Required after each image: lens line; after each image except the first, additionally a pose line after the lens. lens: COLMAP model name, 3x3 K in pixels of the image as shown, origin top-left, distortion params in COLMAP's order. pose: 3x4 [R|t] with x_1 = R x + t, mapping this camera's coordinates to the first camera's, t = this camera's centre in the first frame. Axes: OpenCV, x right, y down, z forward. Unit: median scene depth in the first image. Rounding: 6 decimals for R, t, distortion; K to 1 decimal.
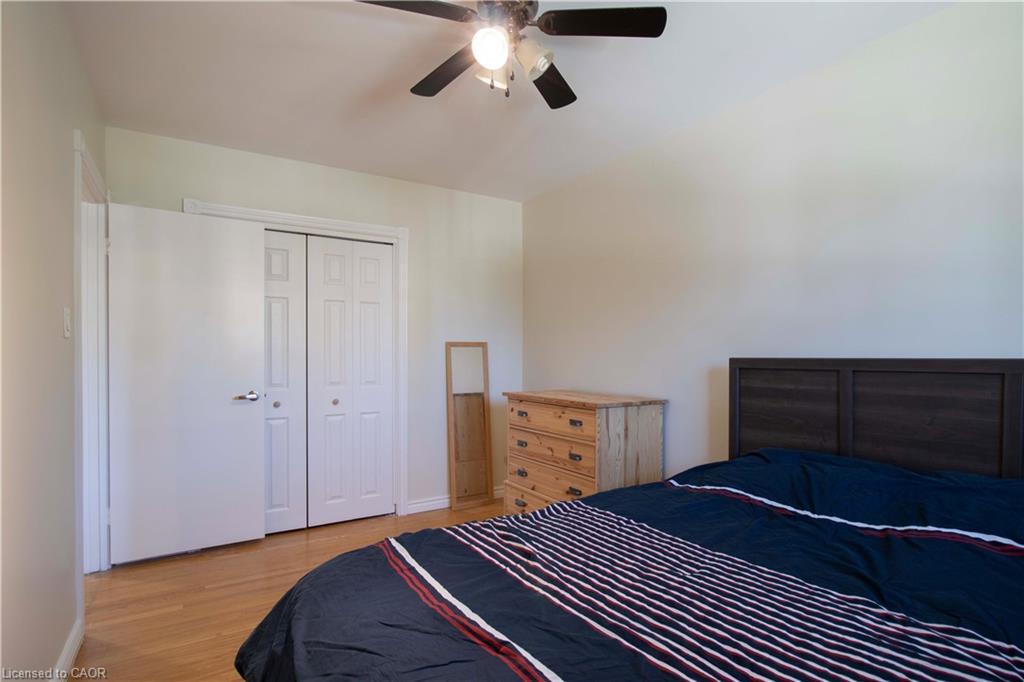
lens RADIAL K [[523.8, 0, 512.0], [0, 523.8, 361.0], [0, 0, 1]] dist [0.000195, 0.000000]
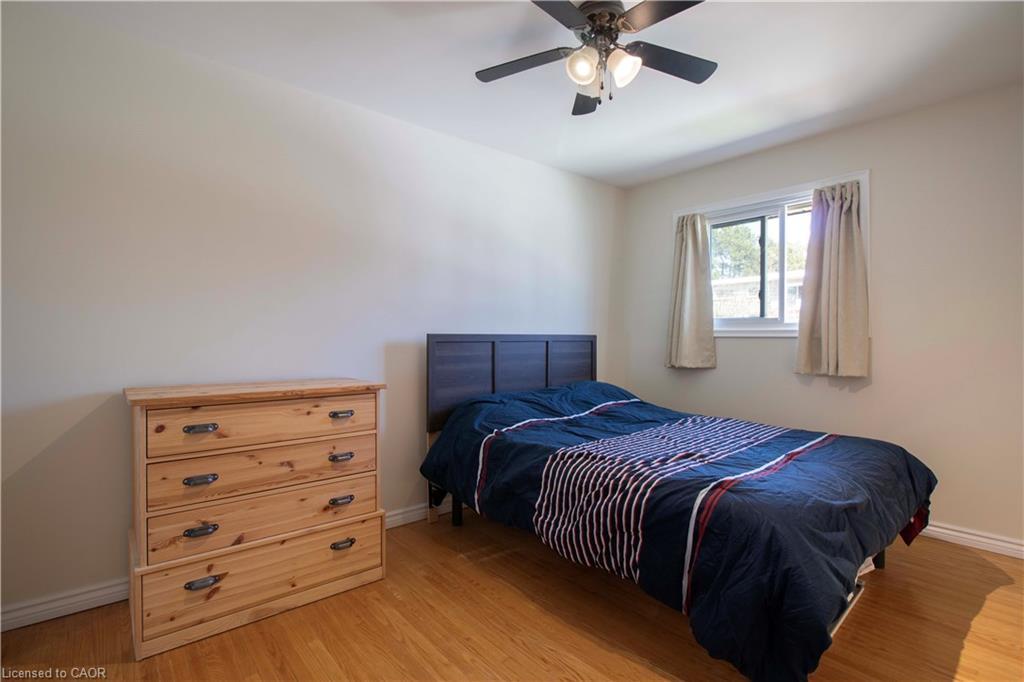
lens RADIAL K [[490.5, 0, 510.8], [0, 490.5, 333.8], [0, 0, 1]] dist [0.002740, 0.000381]
pose [[-0.132561, 0.000092, 0.991175, -0.630834], [0.004175, 0.999991, 0.000465, -0.004100], [-0.991166, 0.004199, -0.132560, 0.811971]]
